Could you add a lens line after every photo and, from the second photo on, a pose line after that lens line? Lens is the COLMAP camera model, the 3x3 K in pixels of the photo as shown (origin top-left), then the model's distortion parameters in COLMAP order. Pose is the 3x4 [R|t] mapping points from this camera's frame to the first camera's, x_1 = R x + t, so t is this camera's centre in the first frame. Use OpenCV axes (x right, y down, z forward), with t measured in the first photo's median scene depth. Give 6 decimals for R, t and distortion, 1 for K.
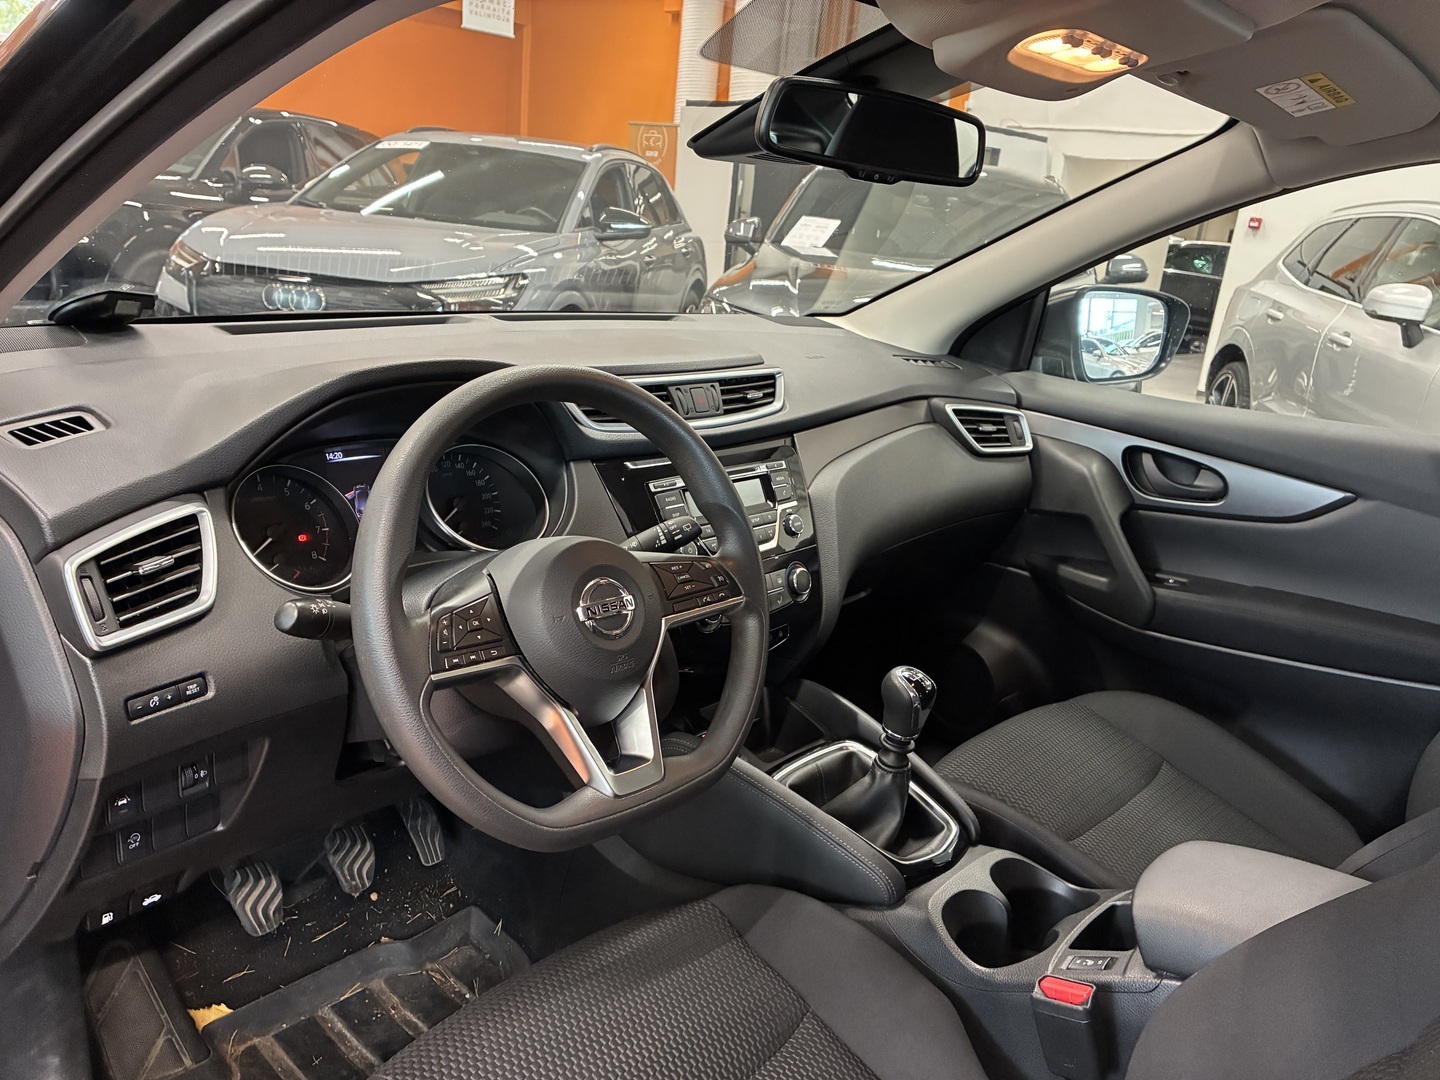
lens RADIAL K [[1094.2, 0, 722.1], [0, 1094.2, 543.0], [0, 0, 1]] dist [0.030467, -0.038443]
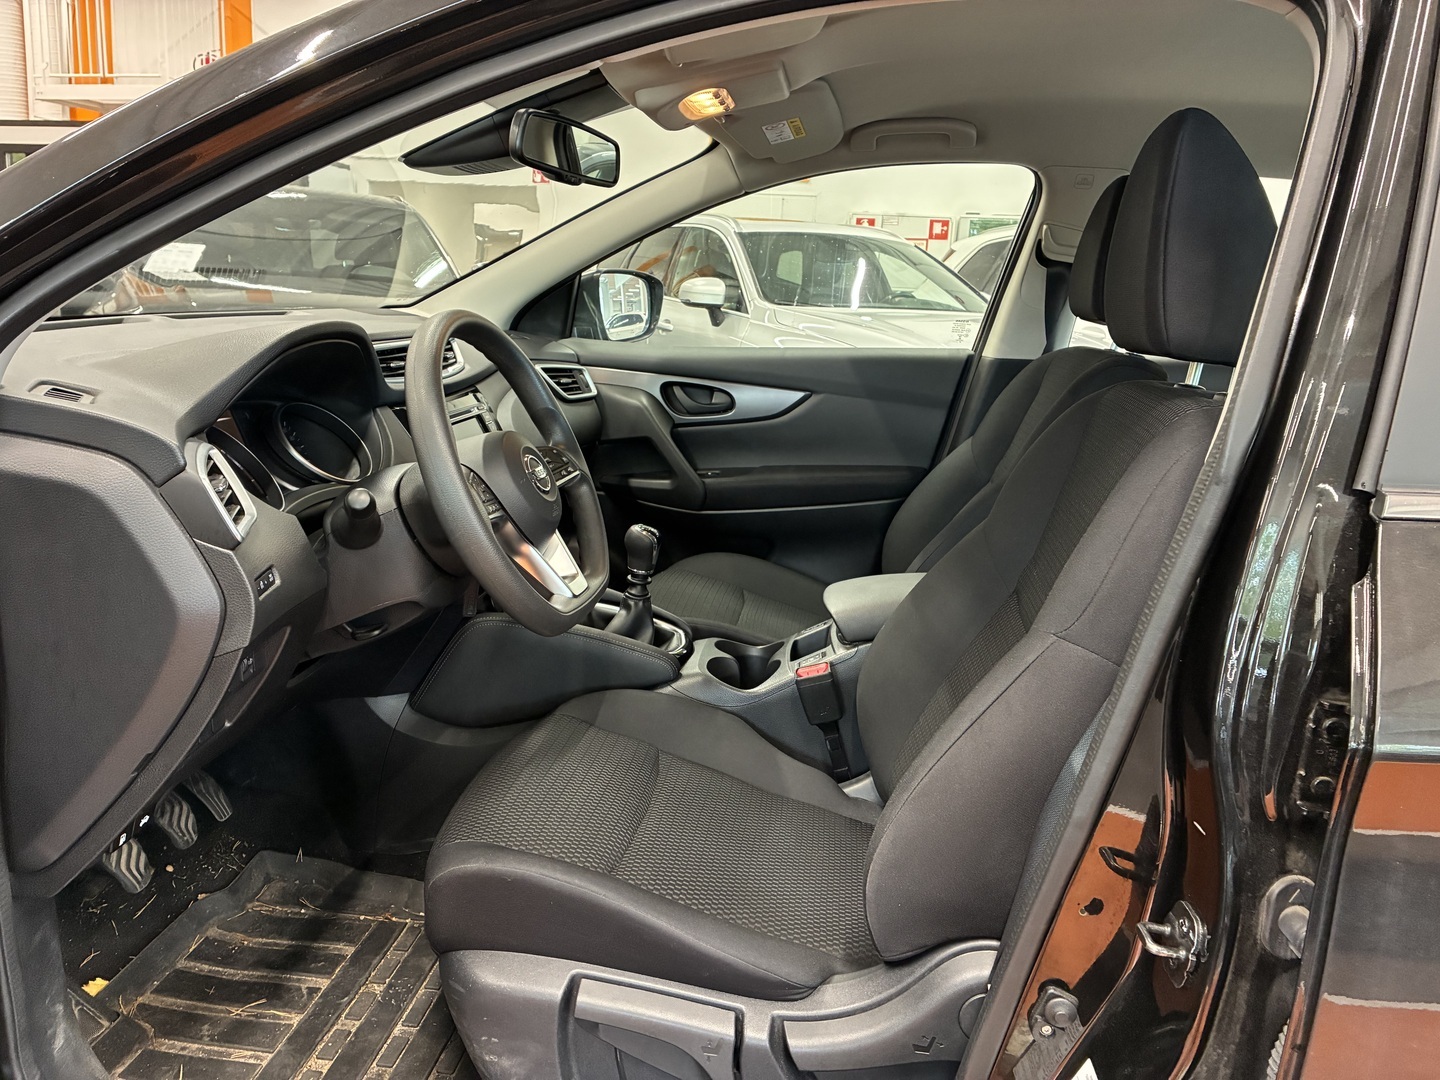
lens RADIAL K [[1094.2, 0, 717.5], [0, 1094.2, 541.1], [0, 0, 1]] dist [0.030467, -0.038443]
pose [[0.818130, -0.183584, 0.544941, -0.356340], [0.196293, 0.979905, 0.035420, 0.070978], [-0.540493, 0.077989, 0.837726, -0.166290]]
